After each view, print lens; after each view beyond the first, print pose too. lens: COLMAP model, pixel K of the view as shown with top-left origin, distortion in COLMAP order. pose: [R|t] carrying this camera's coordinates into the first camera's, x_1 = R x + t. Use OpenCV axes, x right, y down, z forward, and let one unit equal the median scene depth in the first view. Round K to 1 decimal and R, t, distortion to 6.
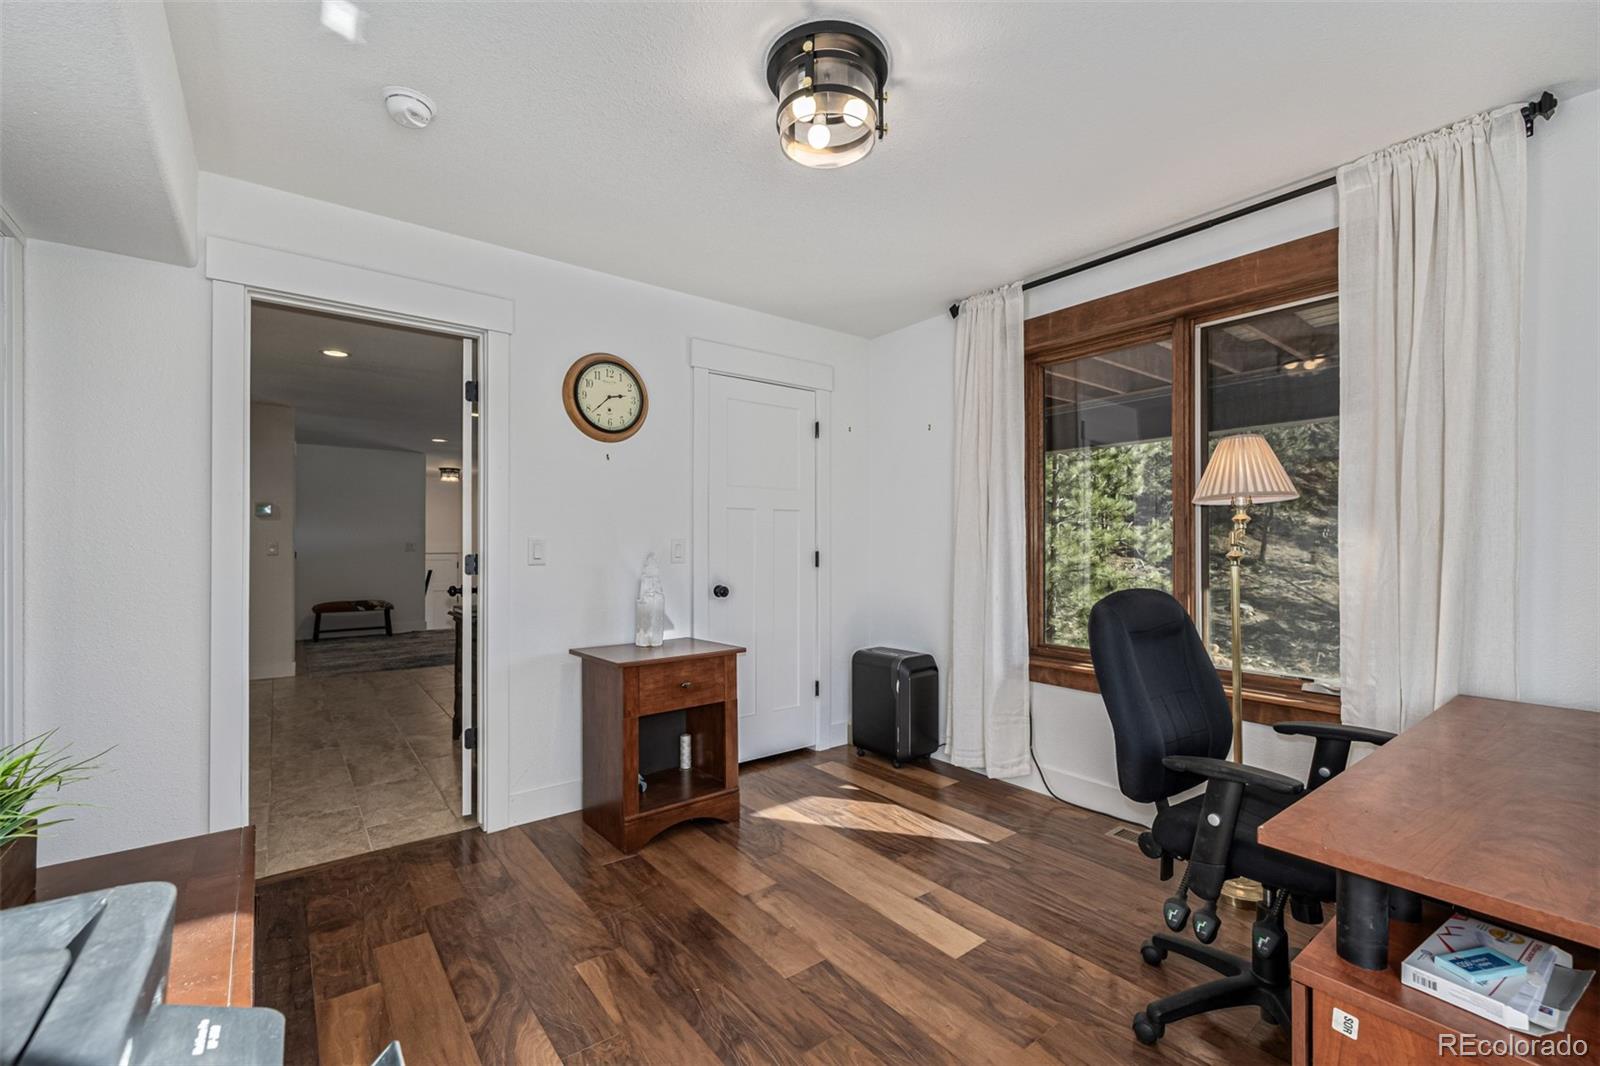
lens RADIAL K [[686.0, 0, 799.4], [0, 686.0, 540.9], [0, 0, 1]] dist [0.002313, 0.000329]
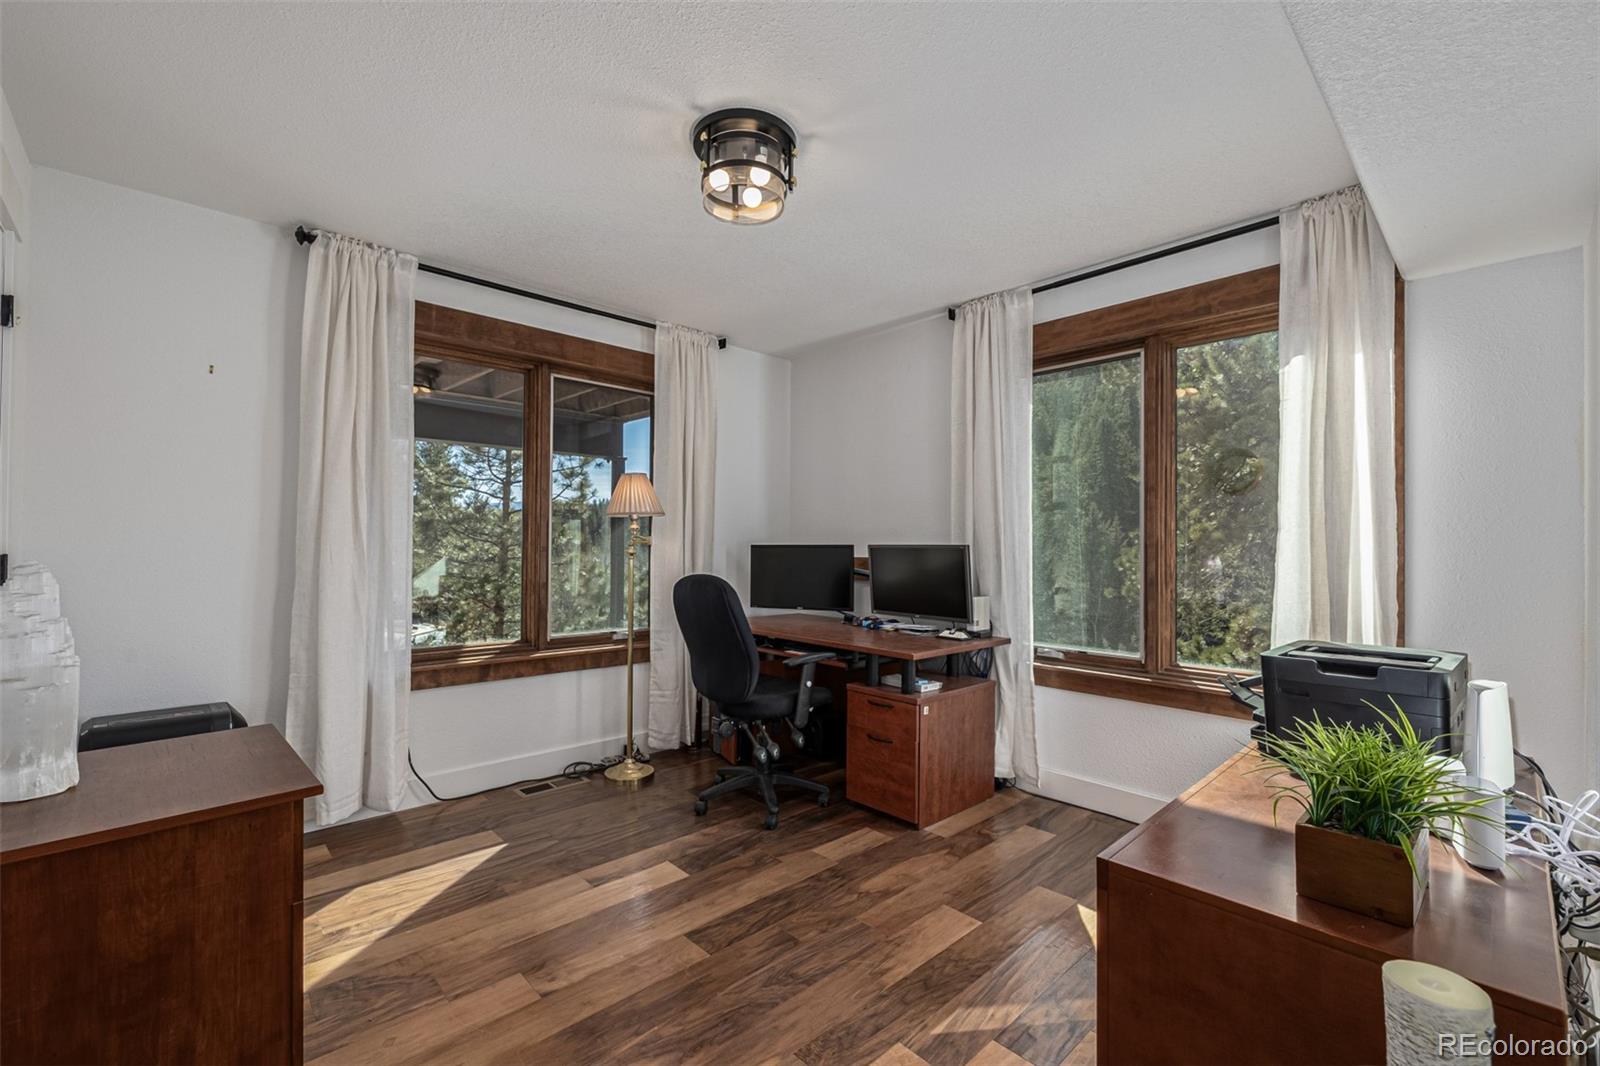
lens RADIAL K [[686.0, 0, 799.4], [0, 686.0, 540.9], [0, 0, 1]] dist [0.002313, 0.000329]
pose [[-0.108769, 0.009289, 0.994024, -0.773644], [-0.010467, 0.999890, -0.010489, 0.007995], [-0.994012, -0.011545, -0.108660, 0.701223]]
